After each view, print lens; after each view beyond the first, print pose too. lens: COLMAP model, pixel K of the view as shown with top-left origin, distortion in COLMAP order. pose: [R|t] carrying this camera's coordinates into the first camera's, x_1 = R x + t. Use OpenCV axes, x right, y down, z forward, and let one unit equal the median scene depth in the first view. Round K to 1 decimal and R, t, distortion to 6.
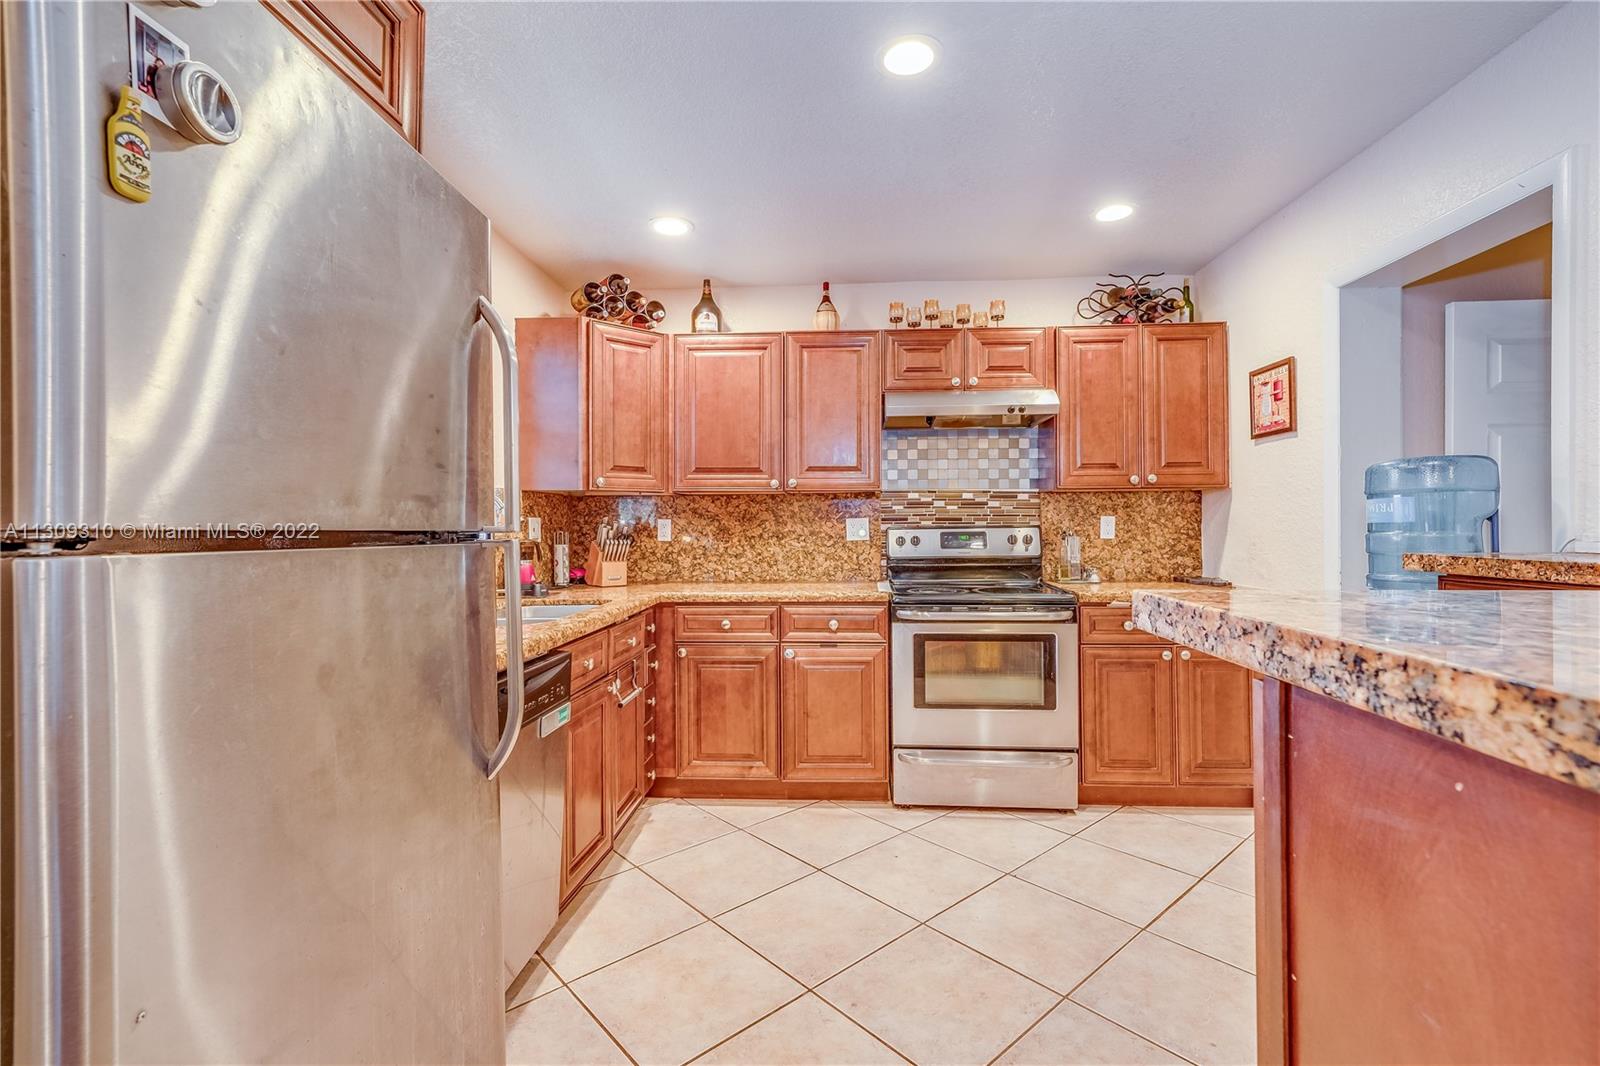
lens RADIAL K [[717.7, 0, 783.1], [0, 717.7, 523.9], [0, 0, 1]] dist [-0.002406, 0.000901]
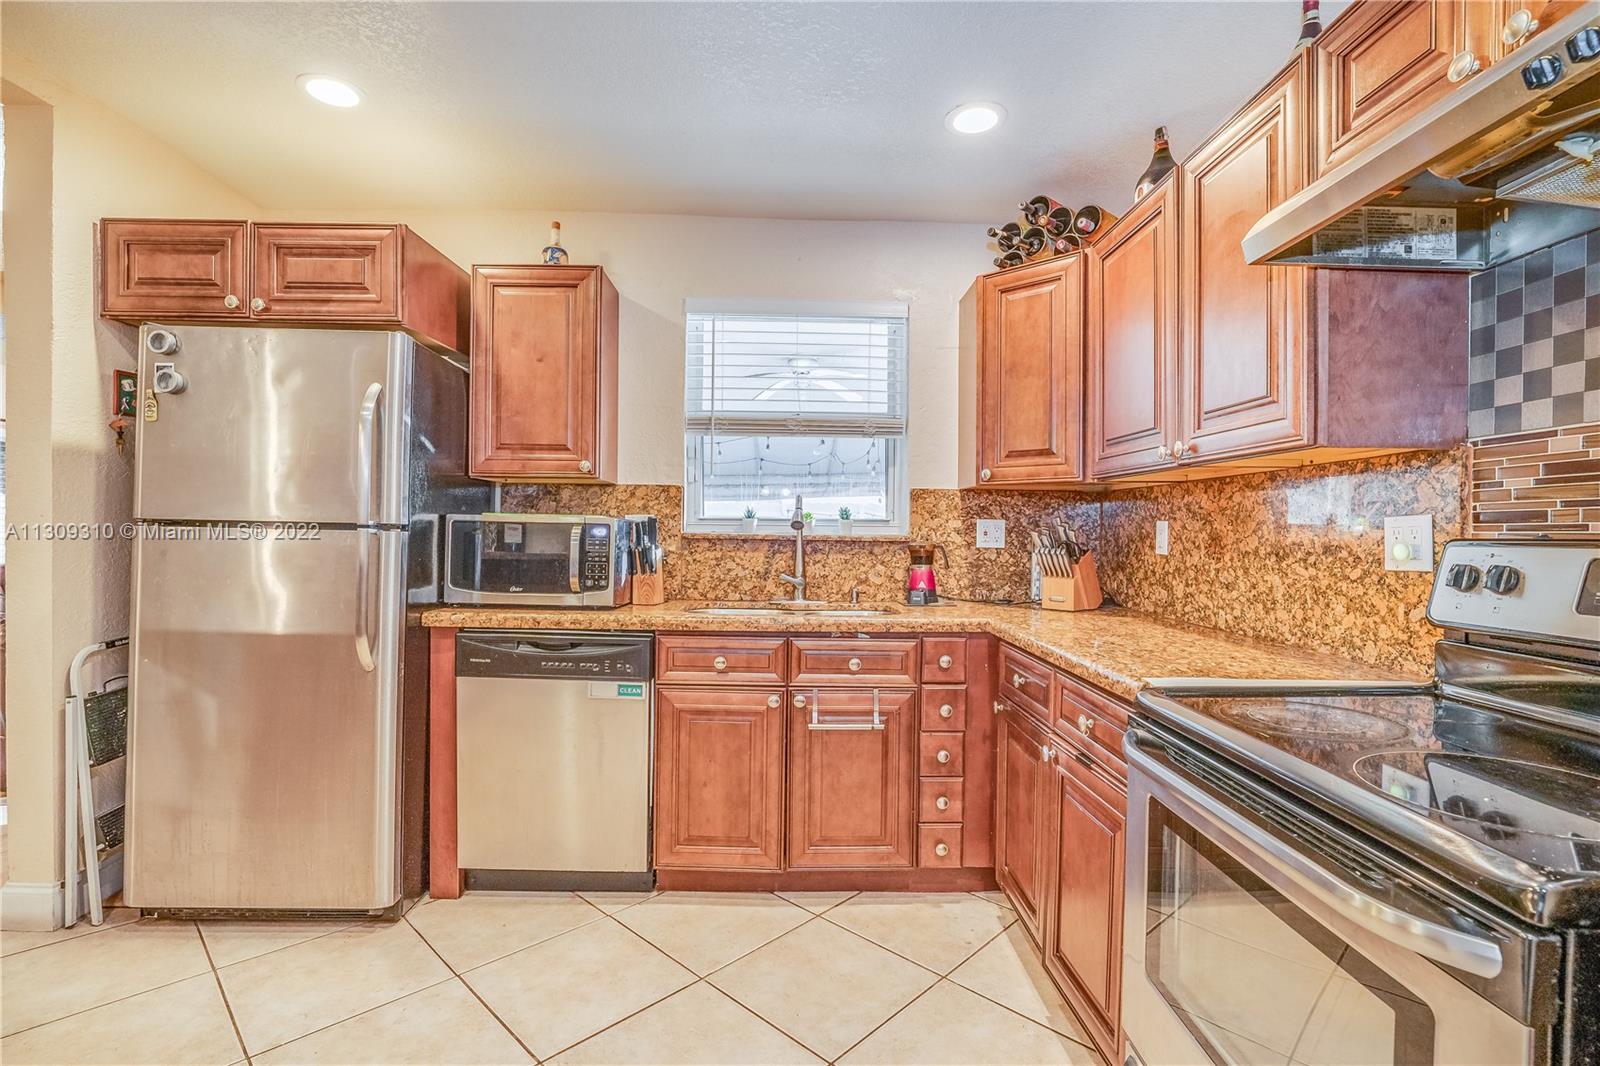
lens RADIAL K [[717.7, 0, 798.5], [0, 717.7, 538.9], [0, 0, 1]] dist [-0.002406, 0.000901]
pose [[0.115064, 0.019416, -0.993168, 0.459297], [-0.014791, 0.999732, 0.017830, 0.002973], [0.993248, 0.012638, 0.115320, 0.612346]]
